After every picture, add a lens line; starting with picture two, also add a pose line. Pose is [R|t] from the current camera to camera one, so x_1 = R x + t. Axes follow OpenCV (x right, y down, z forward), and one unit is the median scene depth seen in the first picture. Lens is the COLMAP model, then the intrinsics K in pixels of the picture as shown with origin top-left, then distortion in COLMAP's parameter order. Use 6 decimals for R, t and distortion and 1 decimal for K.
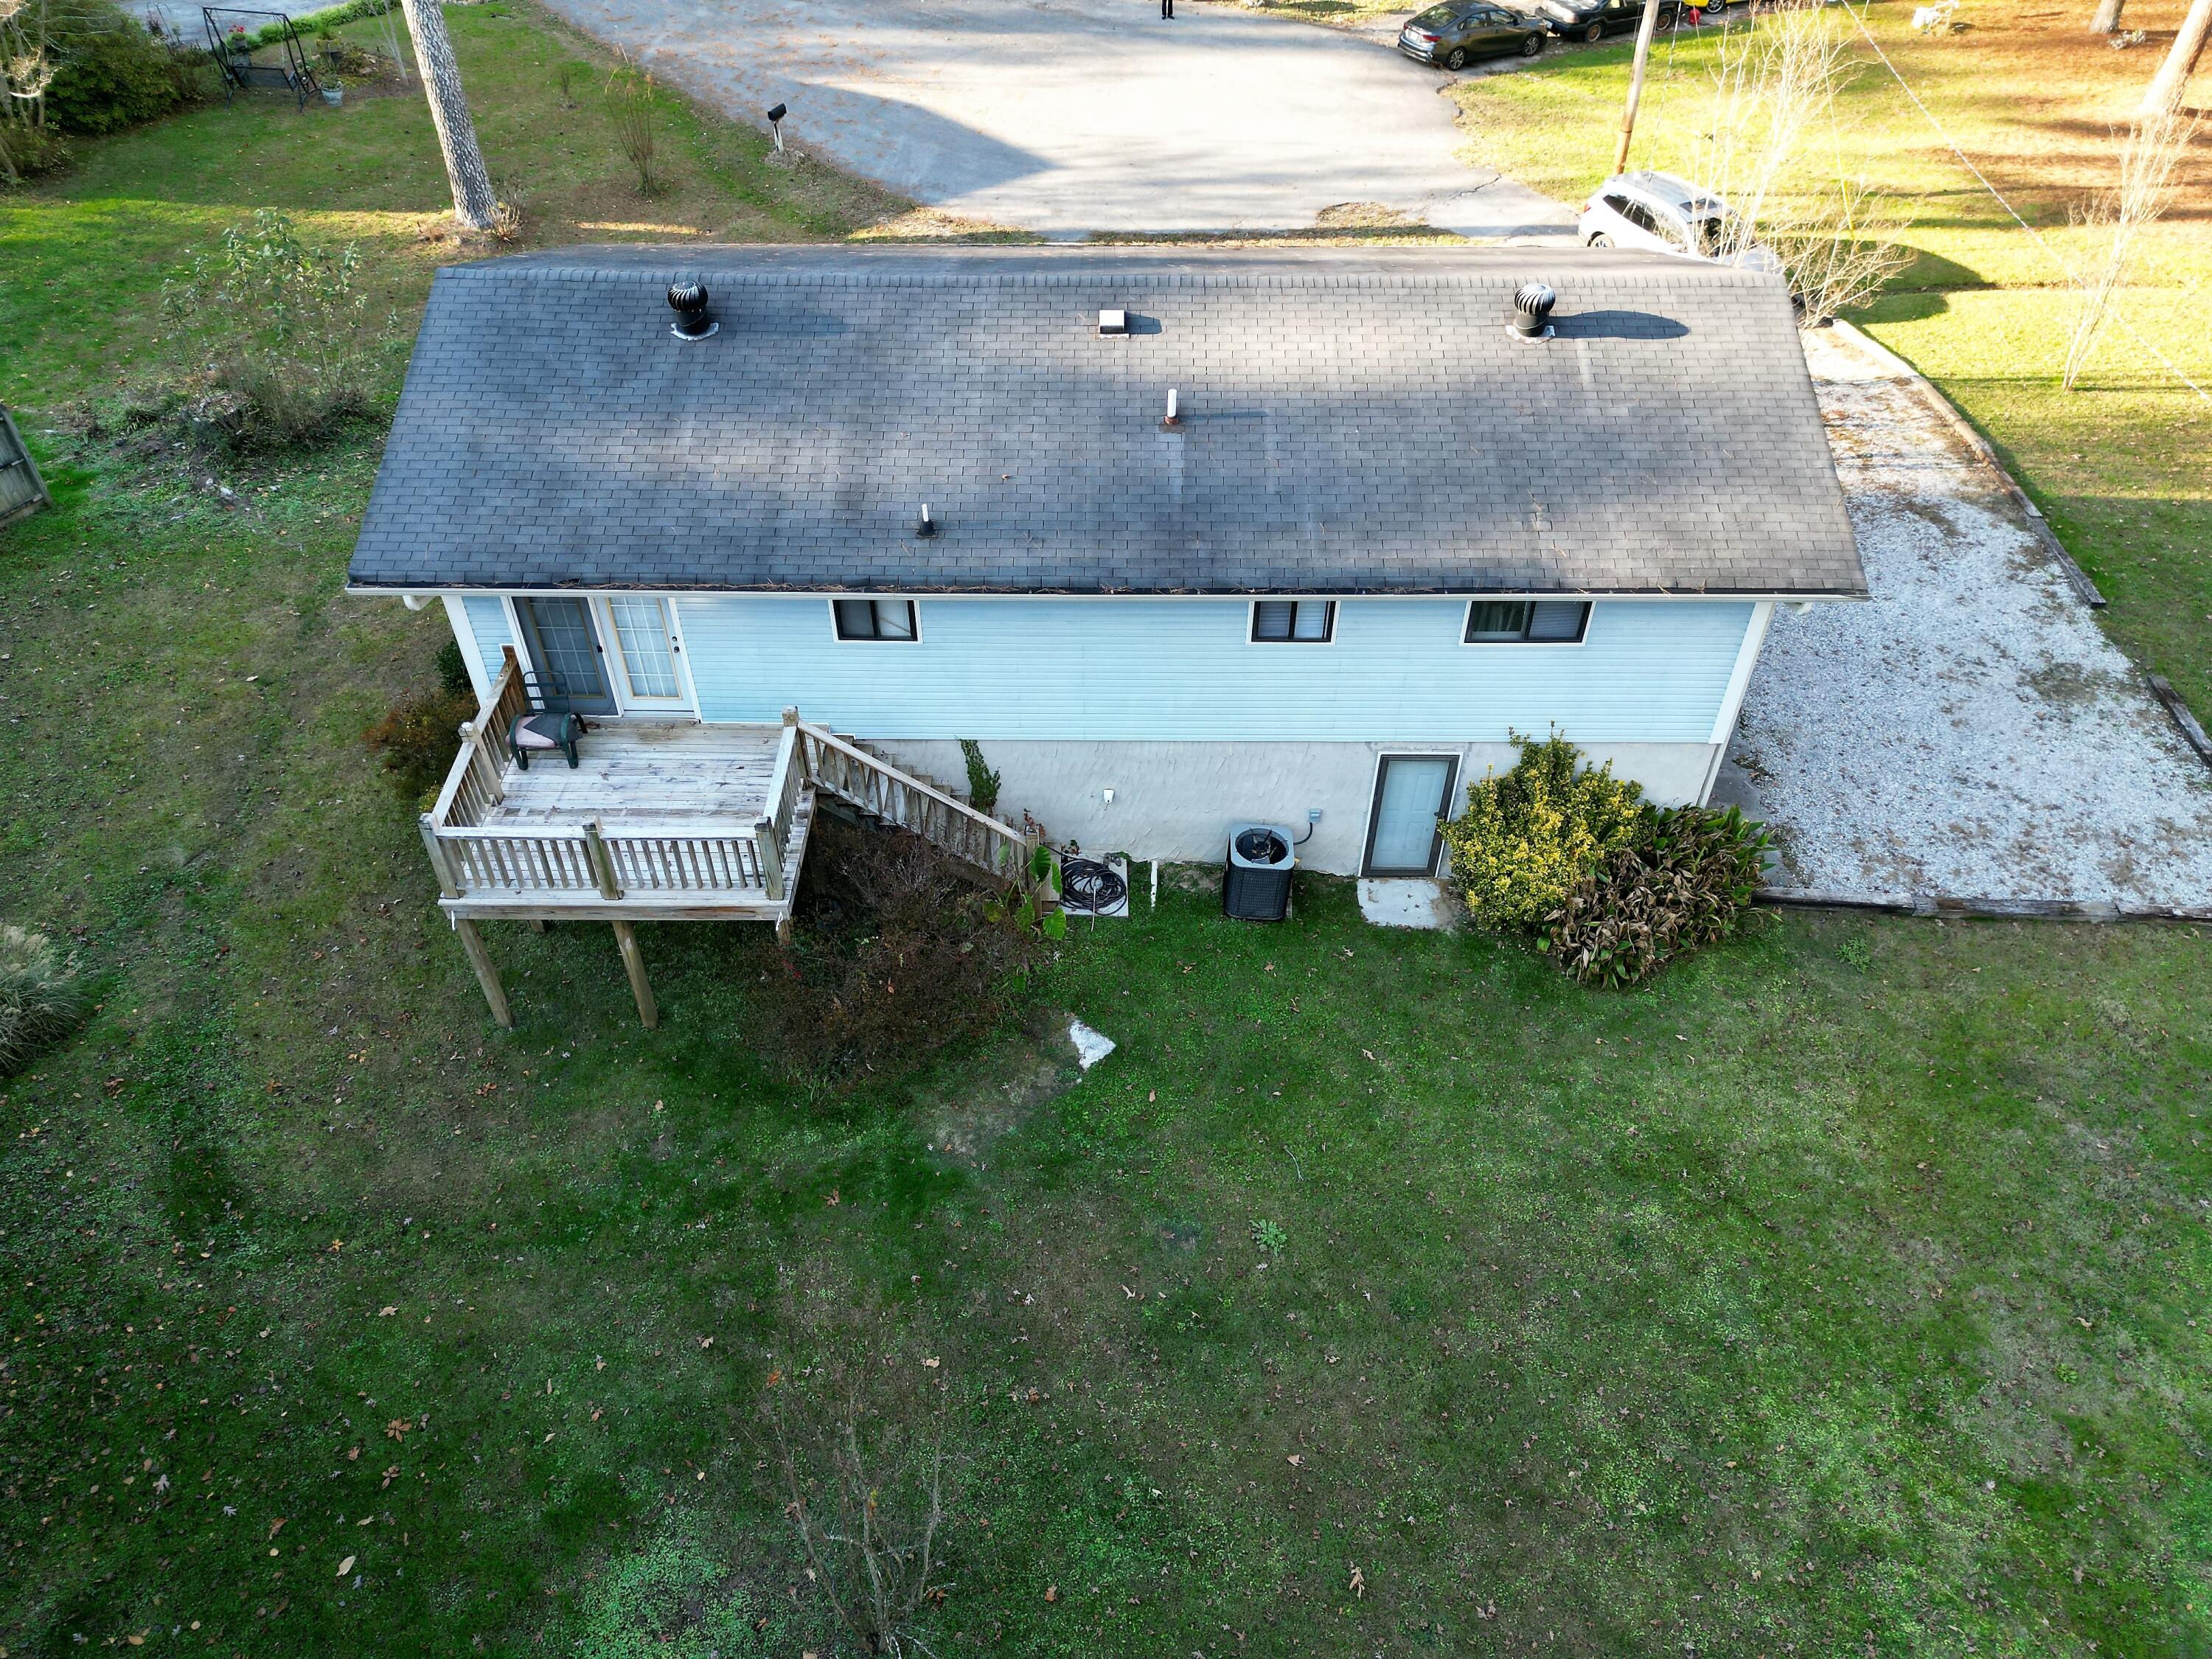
lens RADIAL K [[1546.3, 0, 1107.2], [0, 1546.3, 829.4], [0, 0, 1]] dist [0.030426, -0.011002]
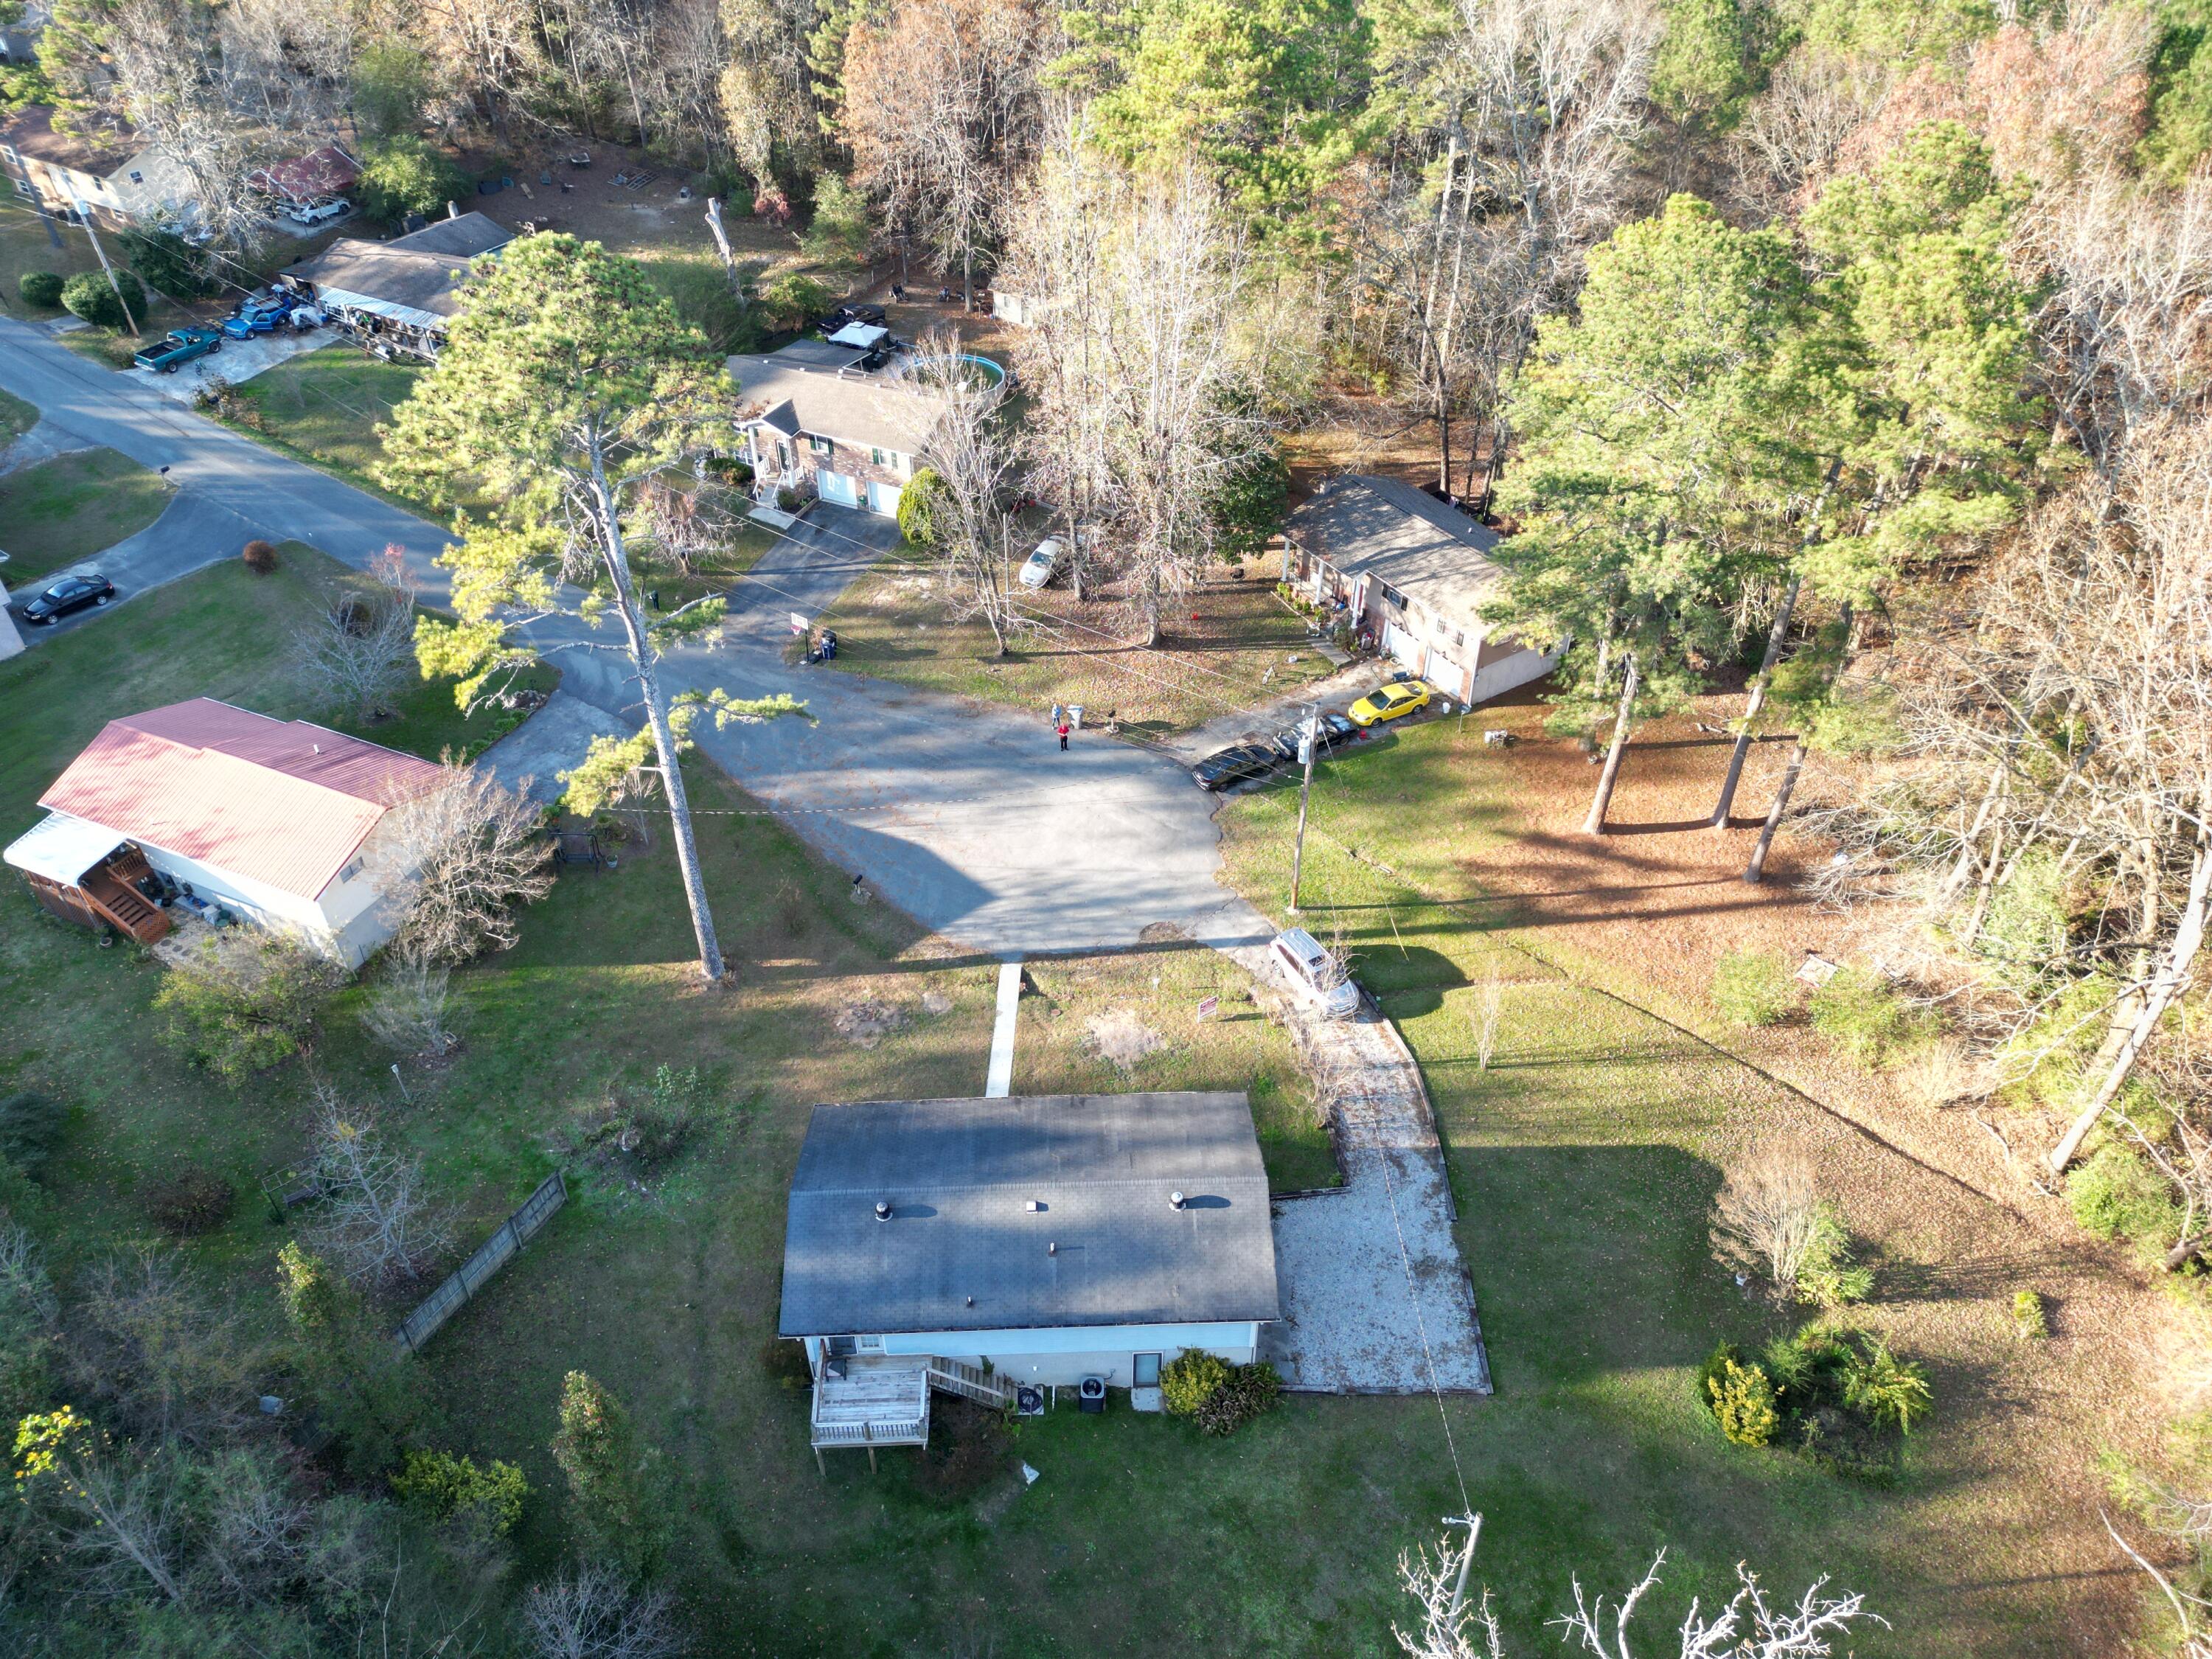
lens RADIAL K [[1546.3, 0, 1105.1], [0, 1546.3, 827.0], [0, 0, 1]] dist [0.030426, -0.011002]
pose [[0.999082, -0.031503, 0.029017, 0.083045], [0.032733, 0.998541, -0.042944, -0.943384], [-0.027621, 0.043854, 0.998656, -1.956130]]
